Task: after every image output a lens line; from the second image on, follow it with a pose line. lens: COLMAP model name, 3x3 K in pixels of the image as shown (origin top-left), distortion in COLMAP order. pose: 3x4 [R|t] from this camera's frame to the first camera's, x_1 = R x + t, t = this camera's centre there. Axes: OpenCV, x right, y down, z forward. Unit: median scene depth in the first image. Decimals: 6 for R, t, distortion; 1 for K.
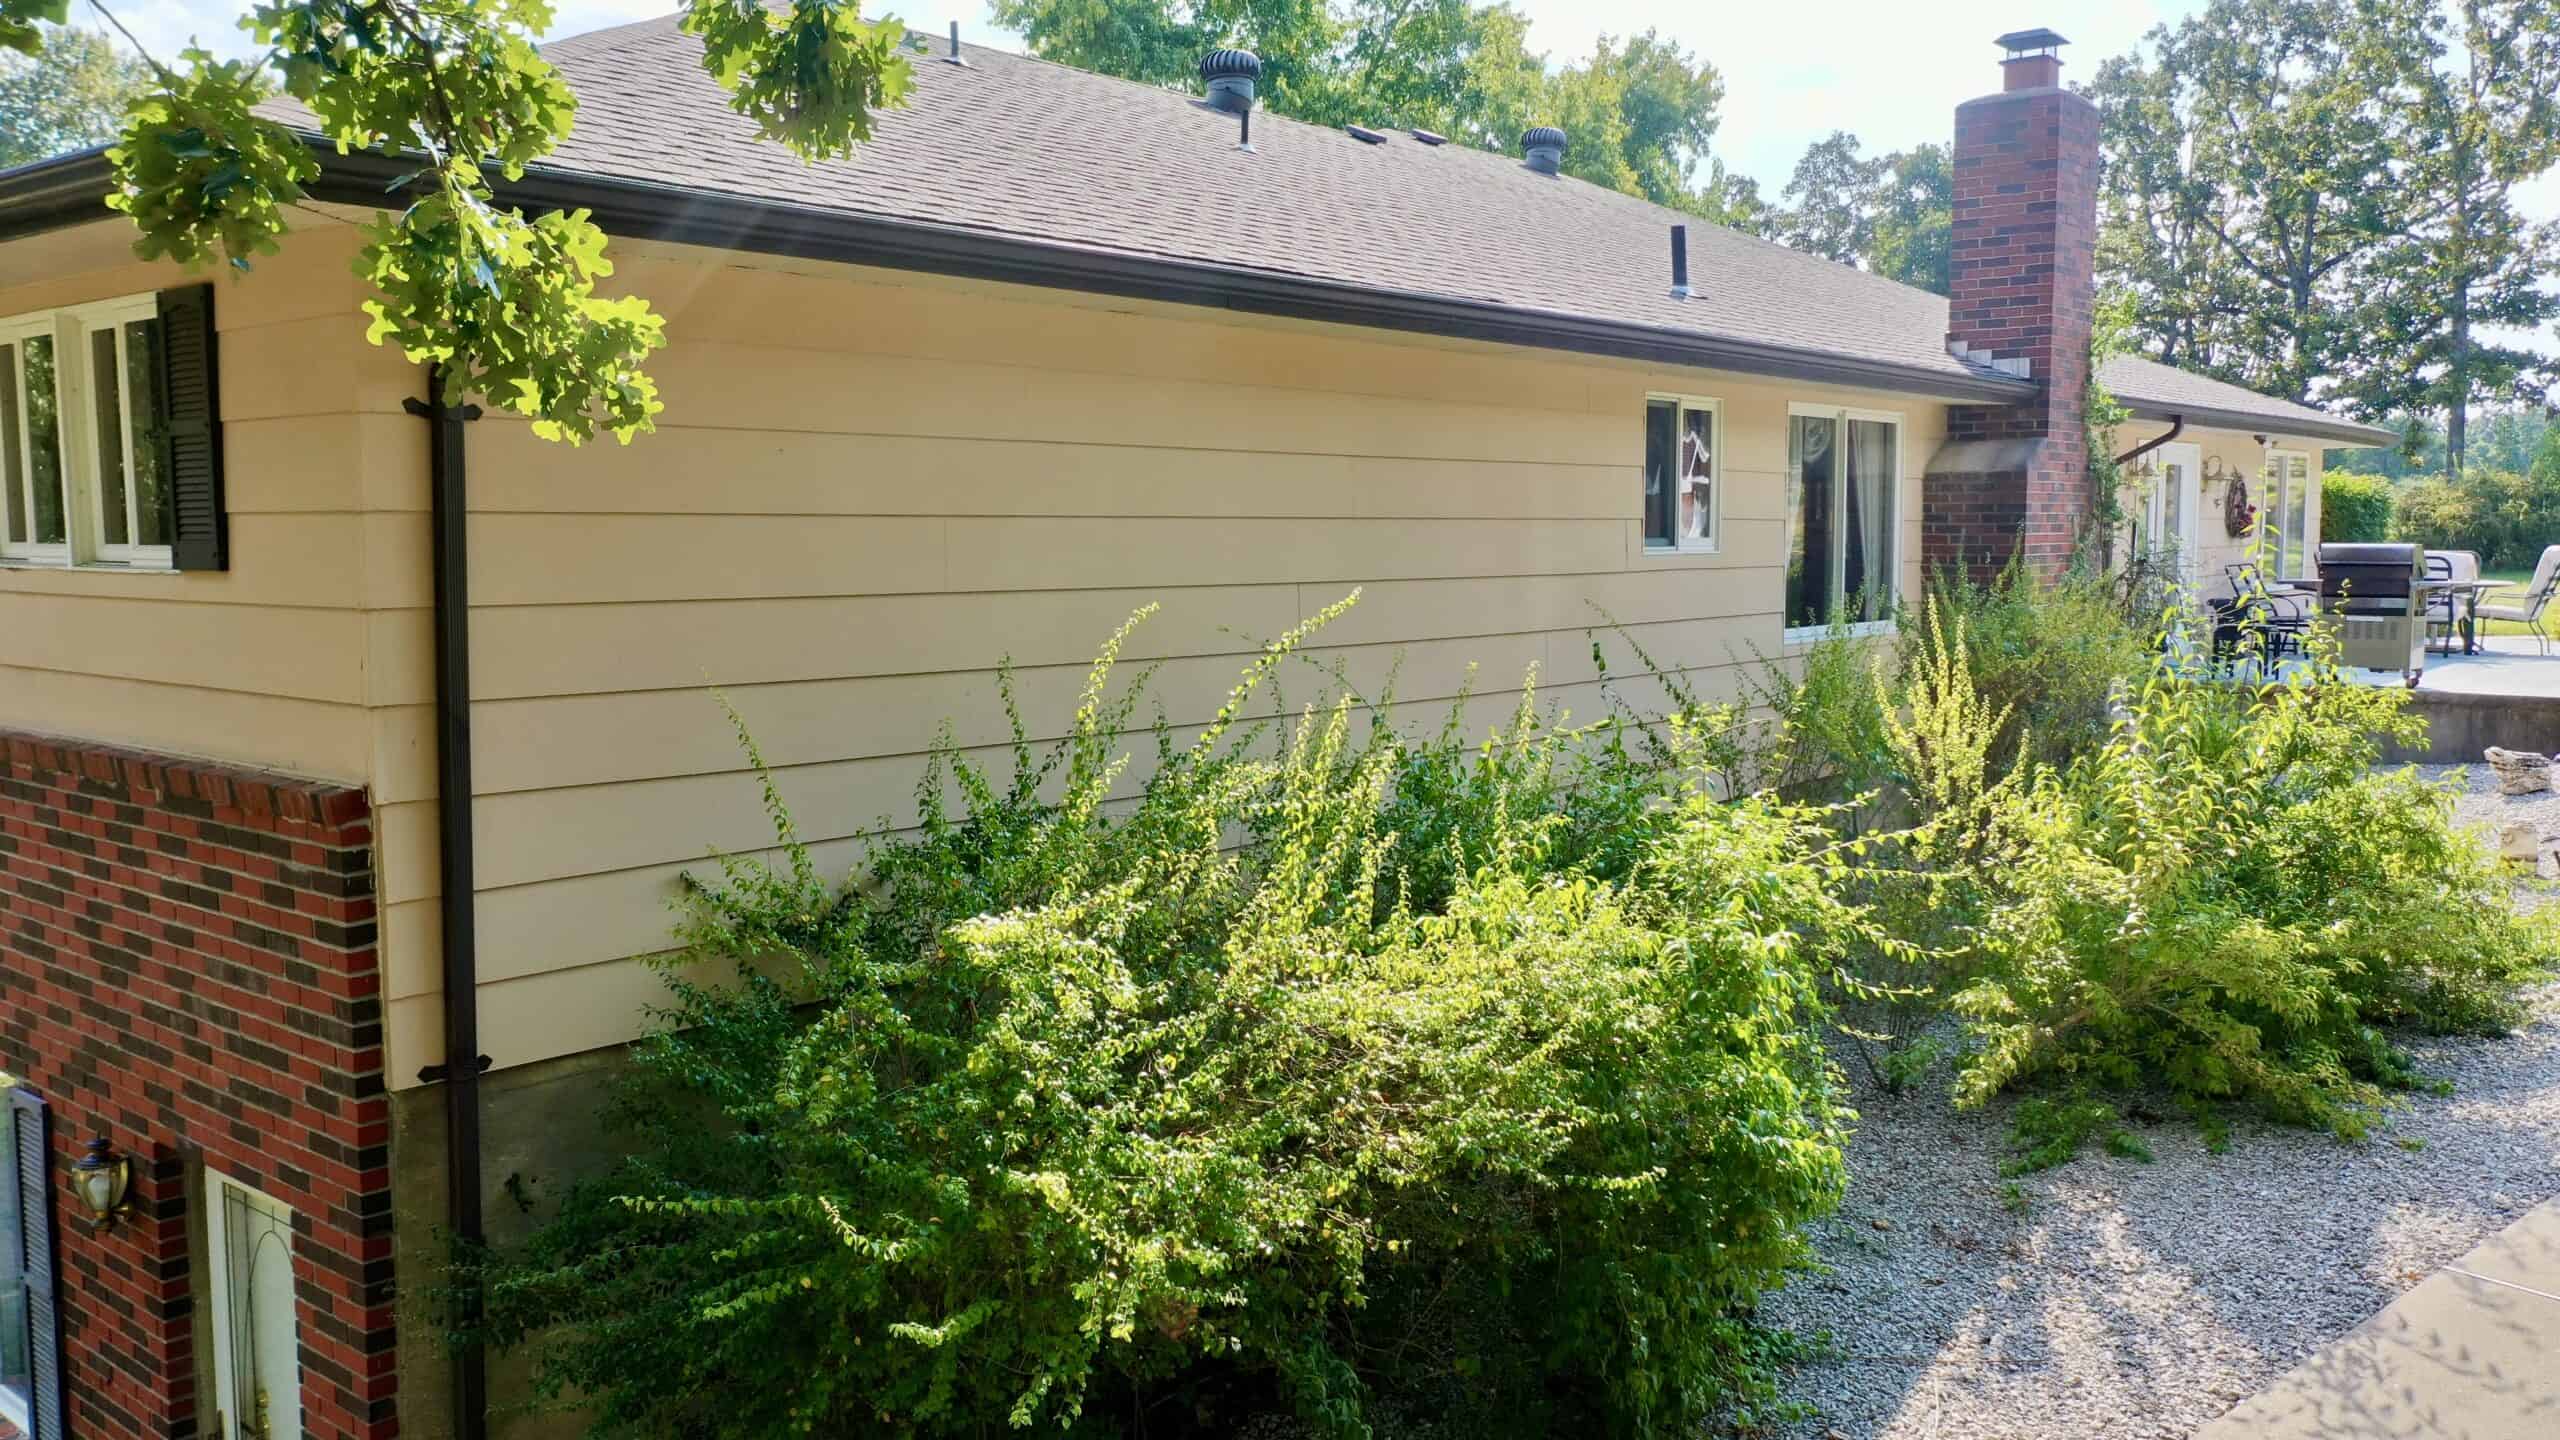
lens RADIAL K [[2013.8, 0, 1283.3], [0, 2013.8, 712.5], [0, 0, 1]] dist [0.005873, 0.002094]
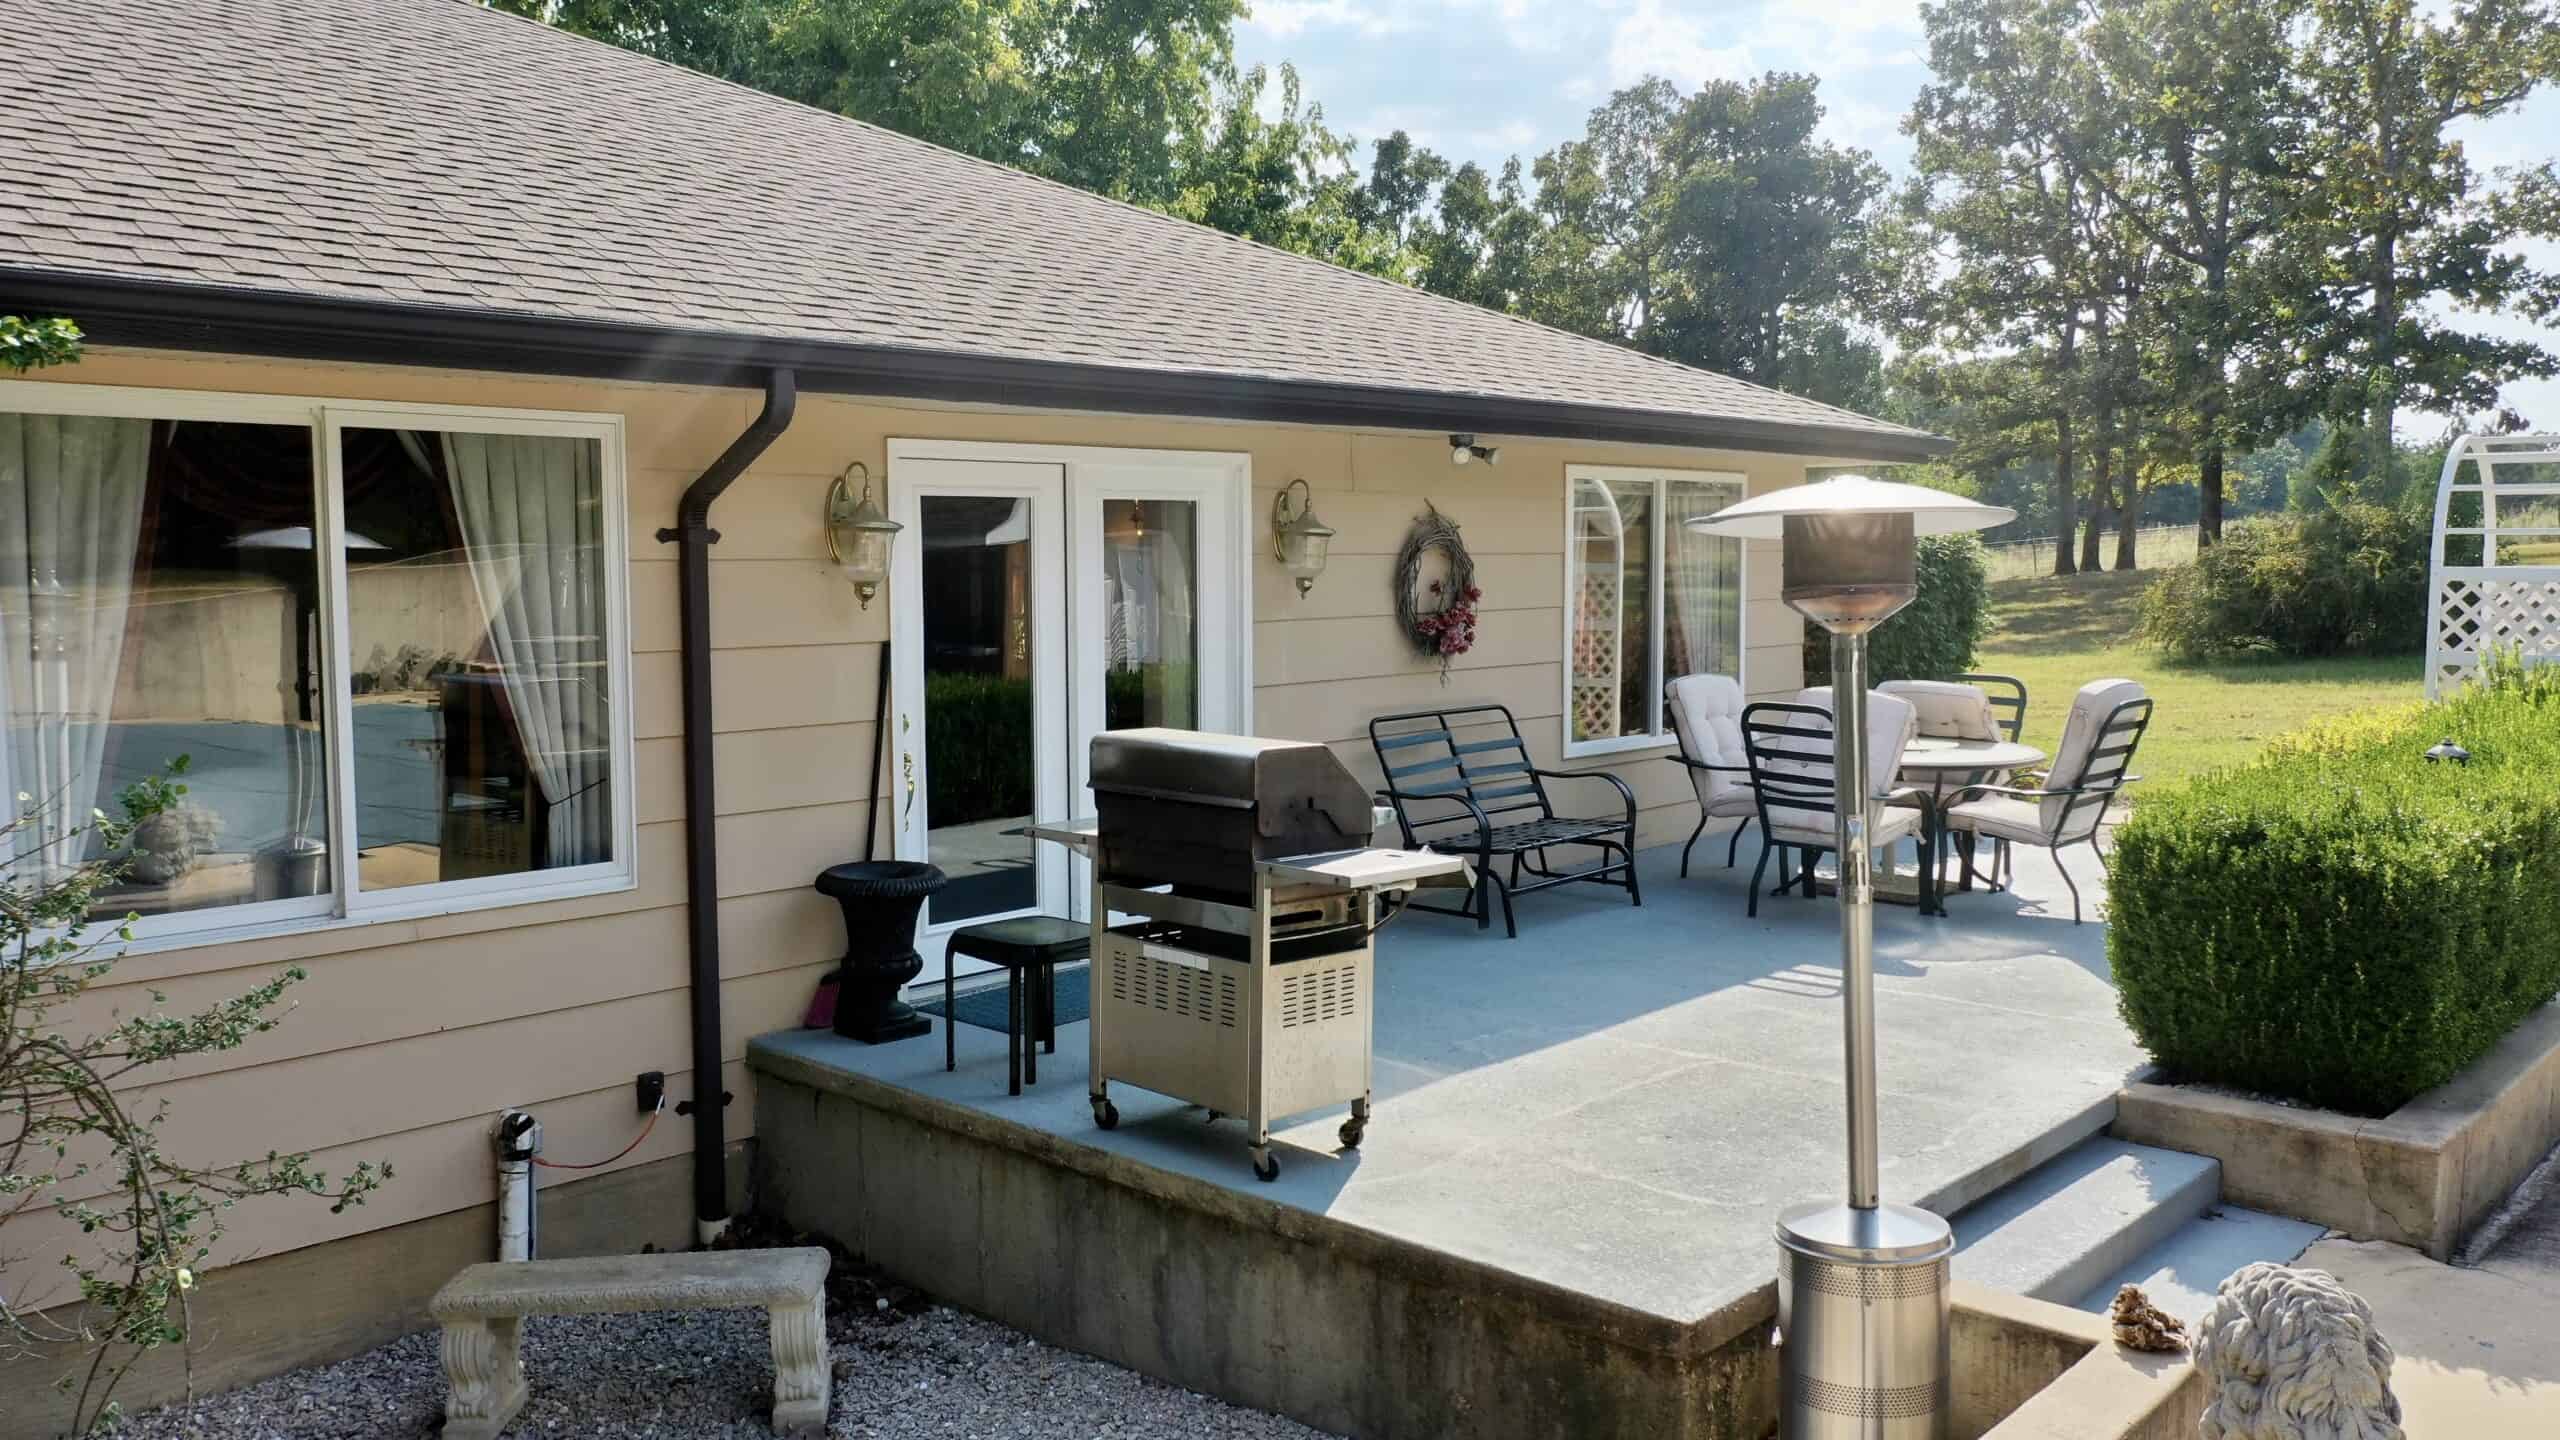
lens RADIAL K [[2013.8, 0, 1277.8], [0, 2013.8, 723.6], [0, 0, 1]] dist [0.005873, 0.002094]
pose [[0.998786, 0.003309, -0.049148, 0.222042], [-0.003662, 0.999968, -0.007097, -0.032523], [0.049123, 0.007269, 0.998766, 0.257185]]
